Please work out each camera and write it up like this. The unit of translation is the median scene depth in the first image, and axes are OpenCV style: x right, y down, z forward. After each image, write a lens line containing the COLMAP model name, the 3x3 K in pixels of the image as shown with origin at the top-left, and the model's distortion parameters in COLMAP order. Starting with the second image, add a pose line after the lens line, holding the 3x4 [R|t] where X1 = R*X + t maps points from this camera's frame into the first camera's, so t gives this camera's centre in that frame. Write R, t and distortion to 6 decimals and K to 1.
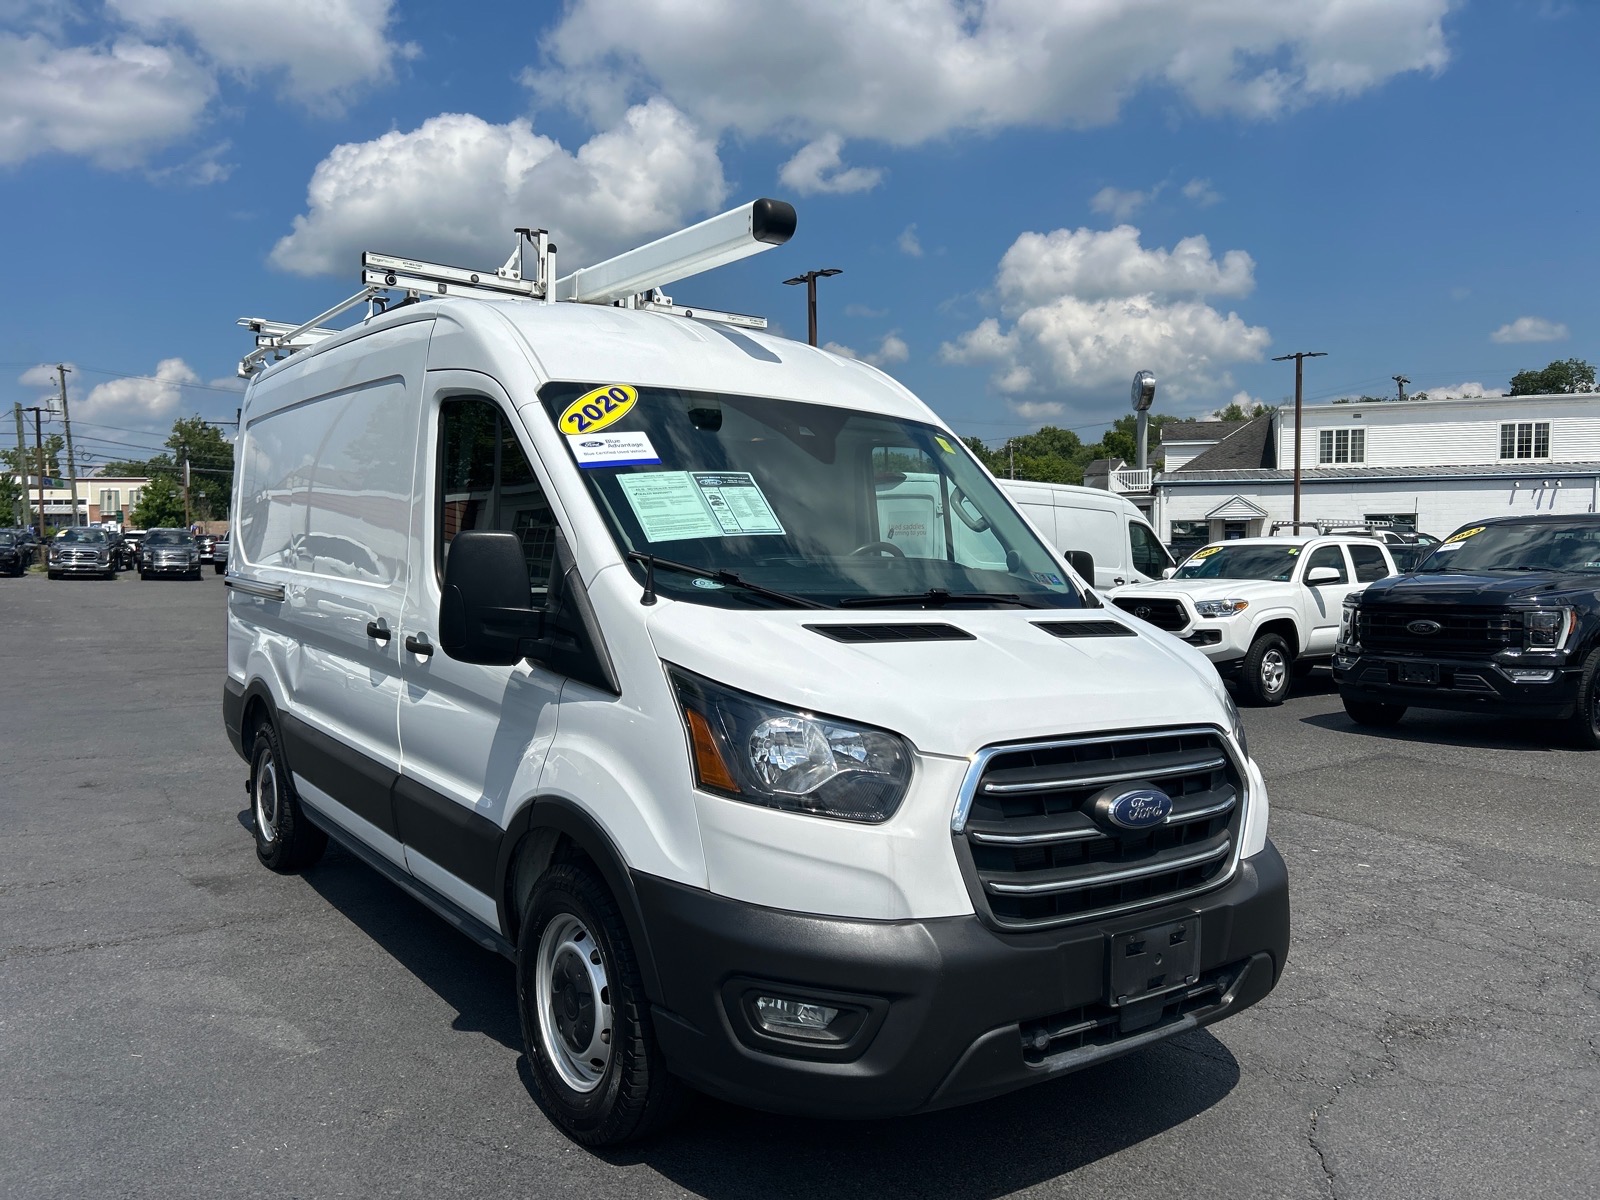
lens RADIAL K [[1207.6, 0, 797.5], [0, 1207.6, 607.6], [0, 0, 1]] dist [0.072002, -0.077494]
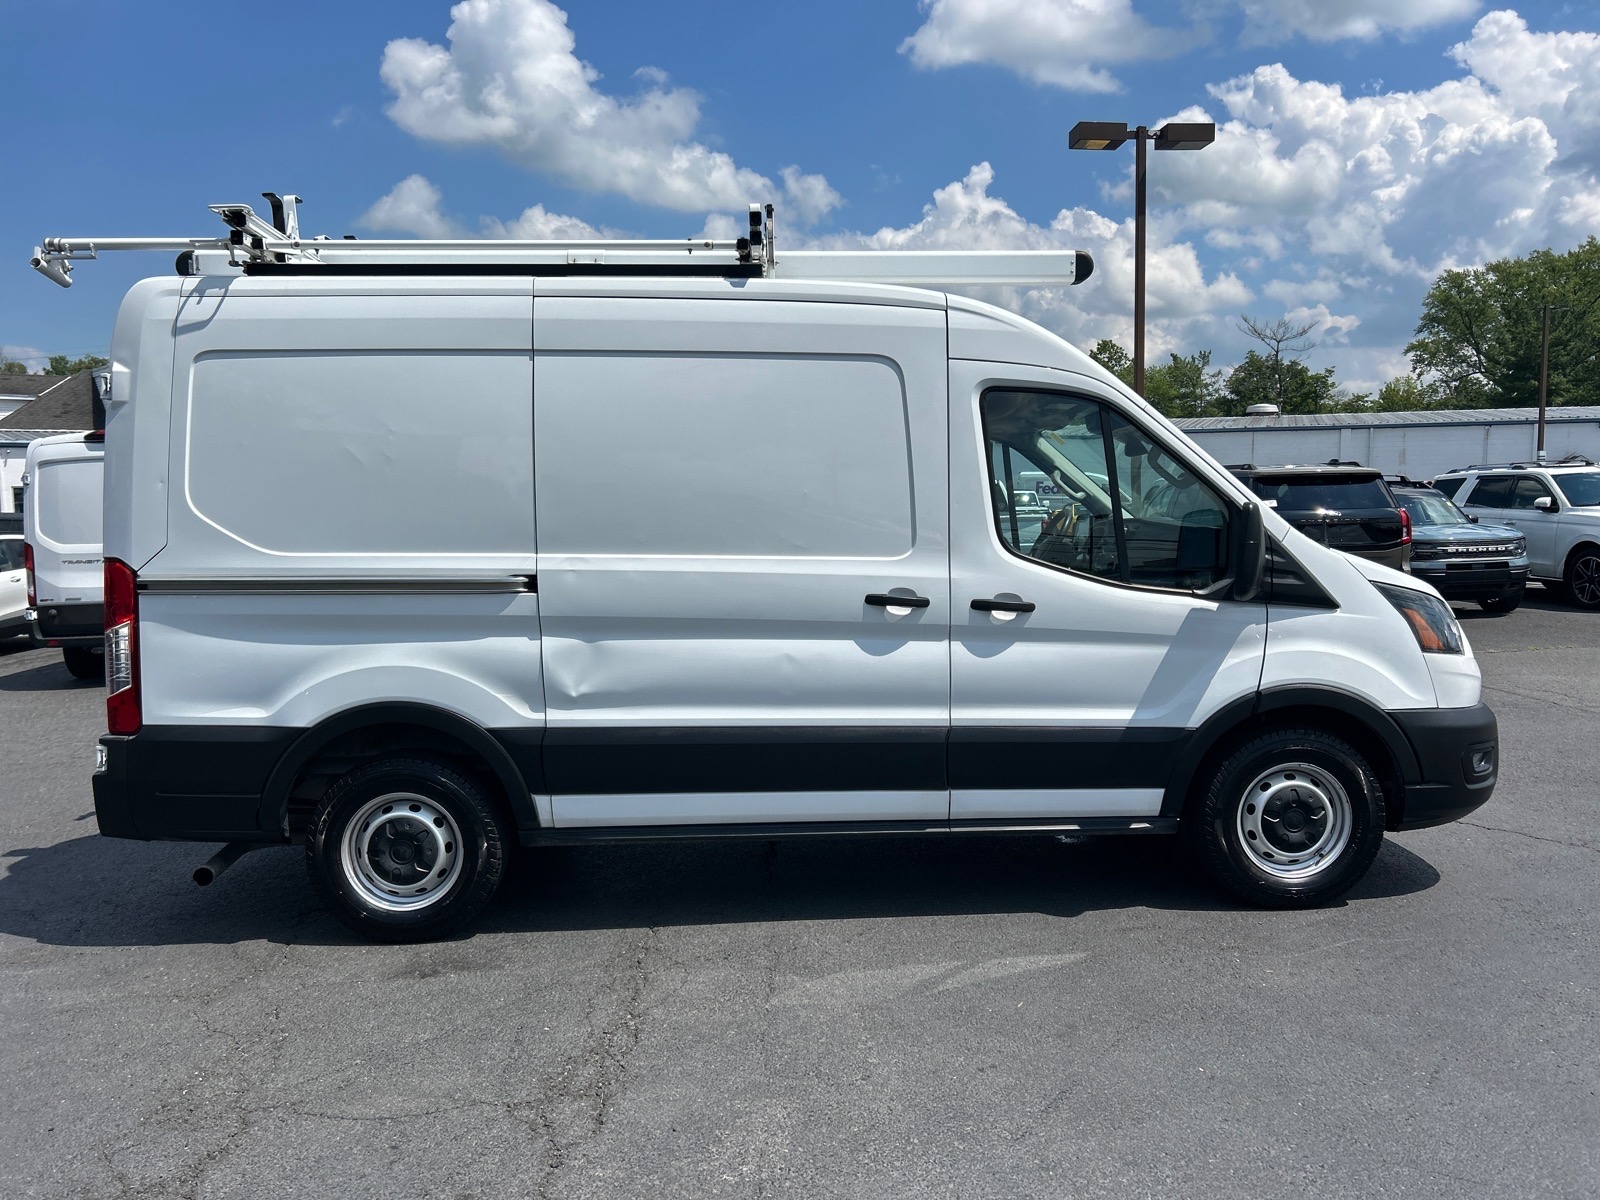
lens RADIAL K [[1207.6, 0, 797.5], [0, 1207.6, 607.6], [0, 0, 1]] dist [0.072002, -0.077494]
pose [[0.555950, -0.084355, 0.826924, -1.426699], [0.061963, 0.996275, 0.059972, -0.049295], [-0.828903, 0.017897, 0.559106, 0.557584]]
